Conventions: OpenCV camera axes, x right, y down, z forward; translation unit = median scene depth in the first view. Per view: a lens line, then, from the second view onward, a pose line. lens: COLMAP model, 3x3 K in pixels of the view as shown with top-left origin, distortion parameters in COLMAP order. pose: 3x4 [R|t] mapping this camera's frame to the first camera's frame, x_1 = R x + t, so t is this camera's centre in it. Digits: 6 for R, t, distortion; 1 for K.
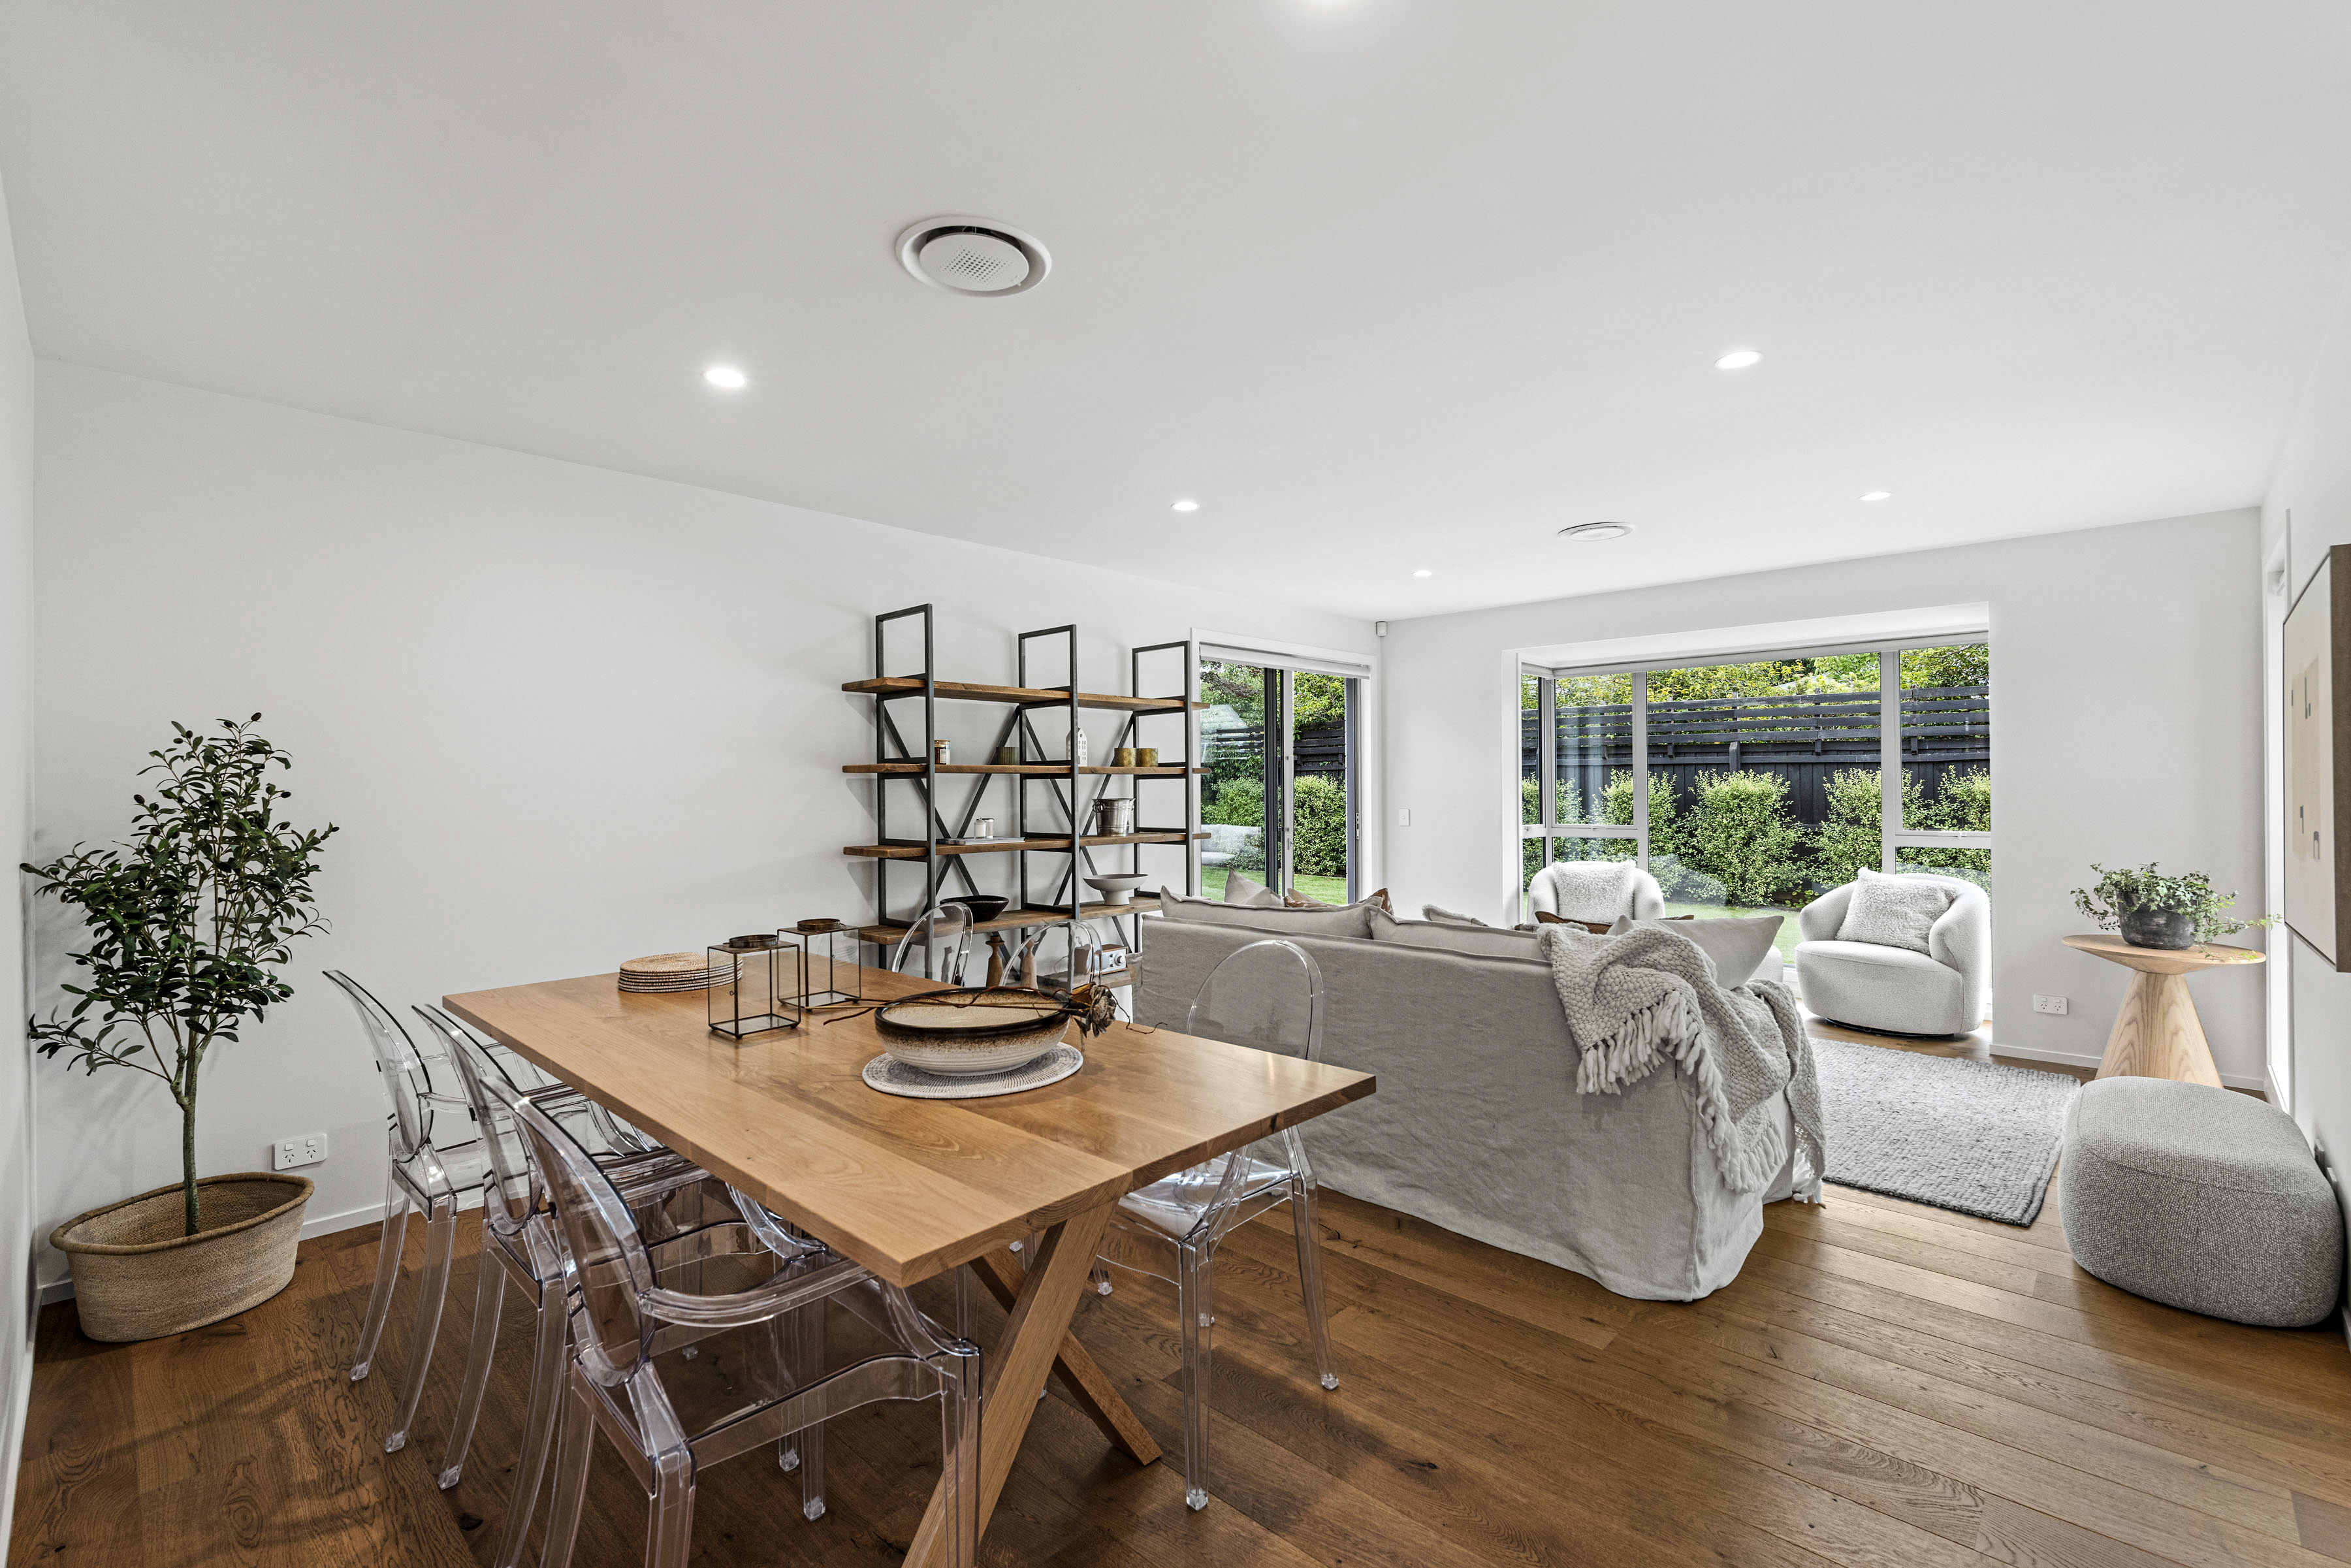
lens RADIAL K [[1026.8, 0, 1178.6], [0, 1026.8, 784.1], [0, 0, 1]] dist [-0.001606, 0.000798]
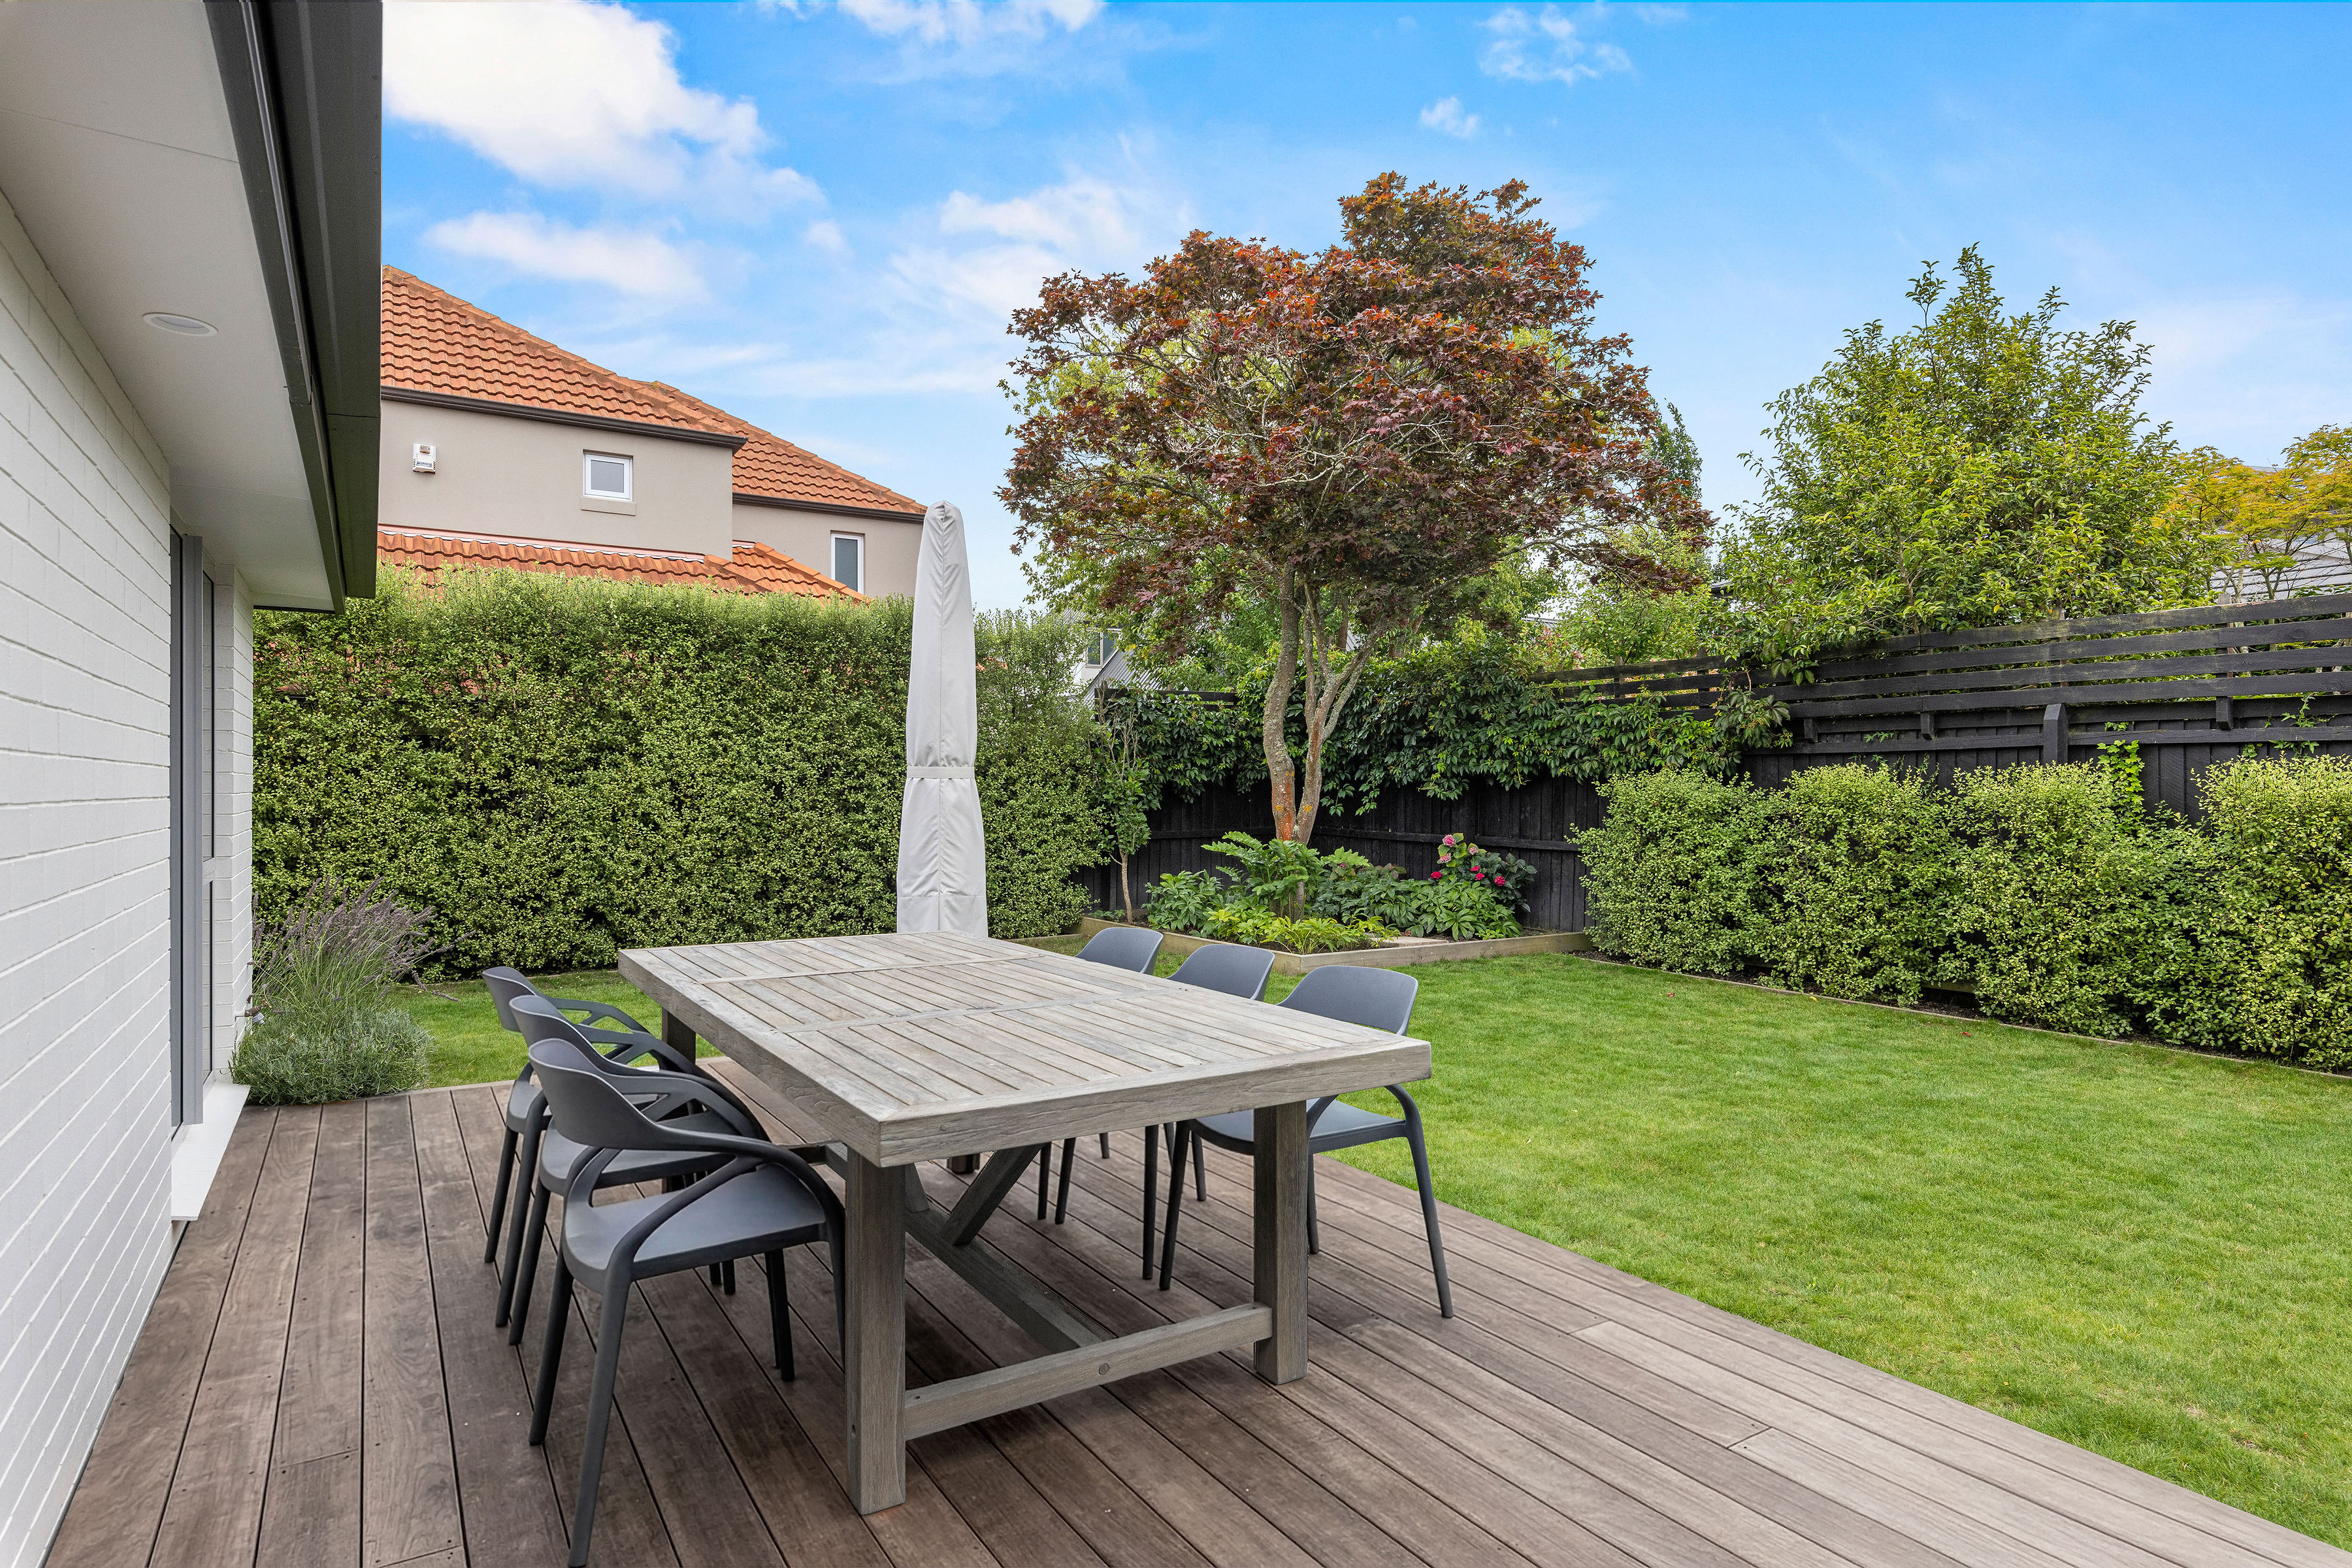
lens RADIAL K [[1275.3, 0, 1181.1], [0, 1275.3, 785.3], [0, 0, 1]] dist [-0.001978, -0.000146]
pose [[0.971407, 0.005509, -0.237356, -0.047242], [-0.005654, 0.999984, 0.000068, 0.006248], [0.237352, 0.001276, 0.971423, 1.356167]]
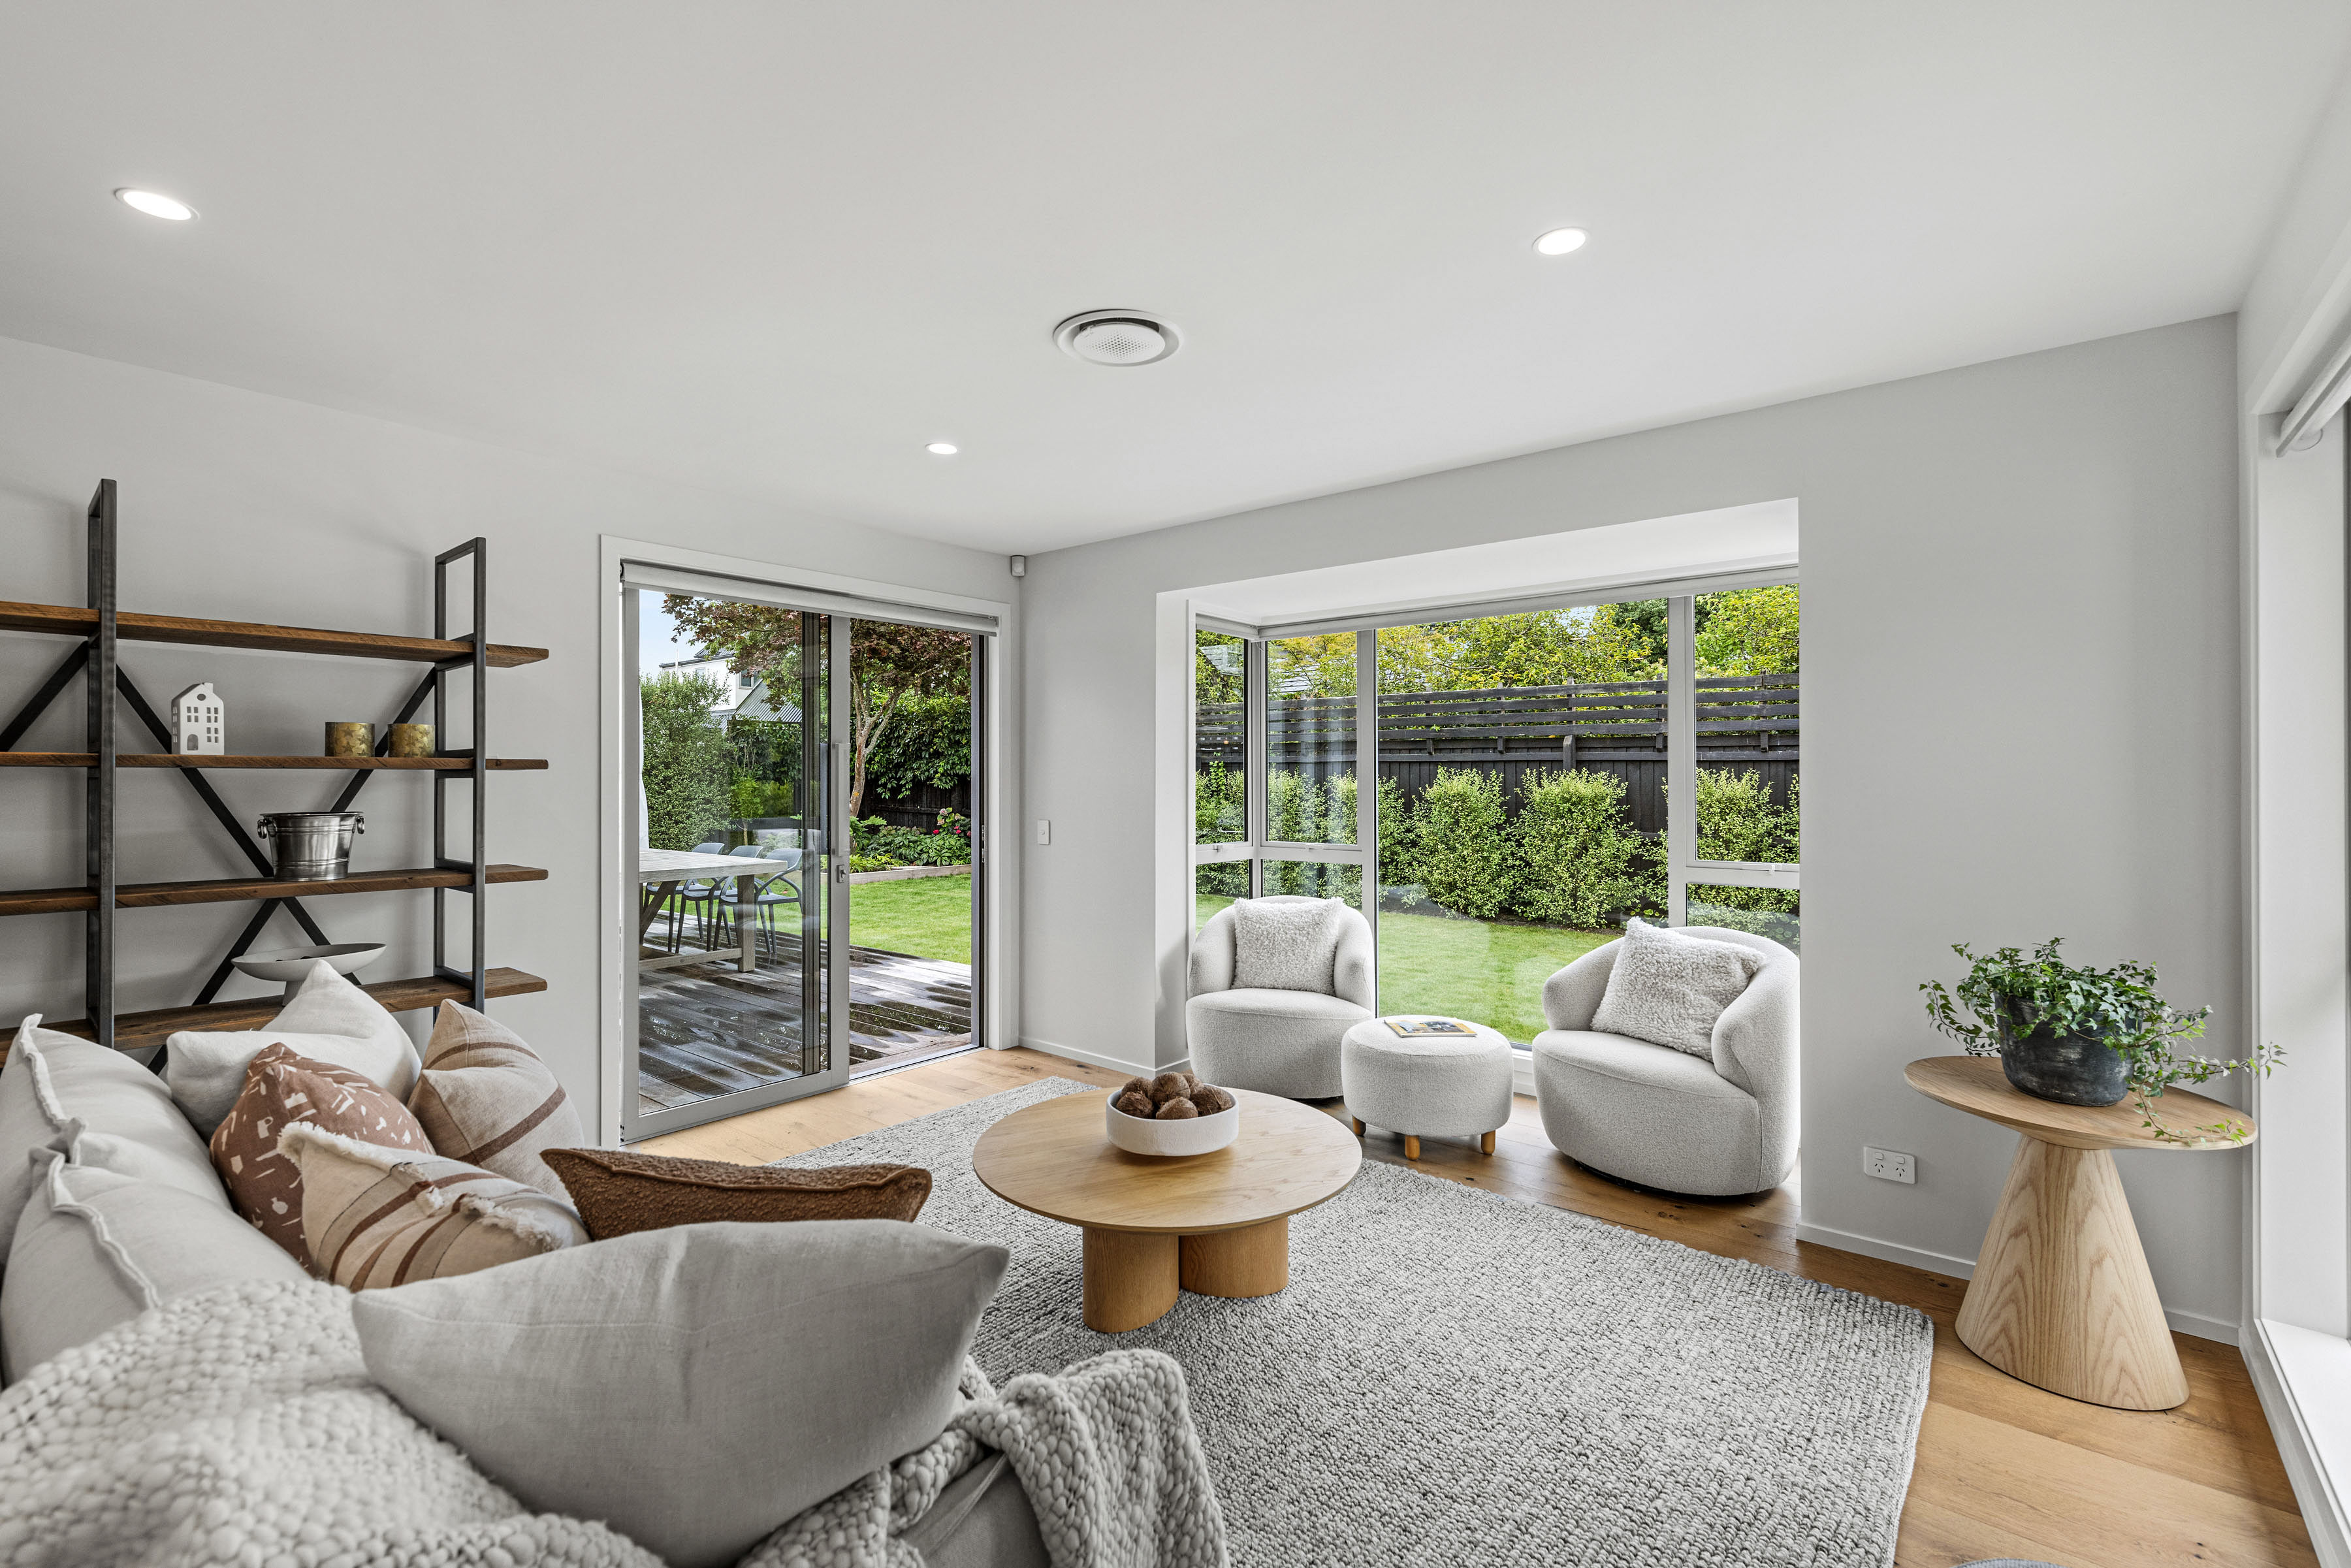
lens RADIAL K [[1026.8, 0, 1182.5], [0, 1026.8, 777.8], [0, 0, 1]] dist [-0.001606, 0.000798]
pose [[0.996878, 0.006130, 0.078715, 0.369851], [-0.006113, 0.999981, -0.000462, -0.008371], [-0.078717, -0.000020, 0.996897, 0.412686]]
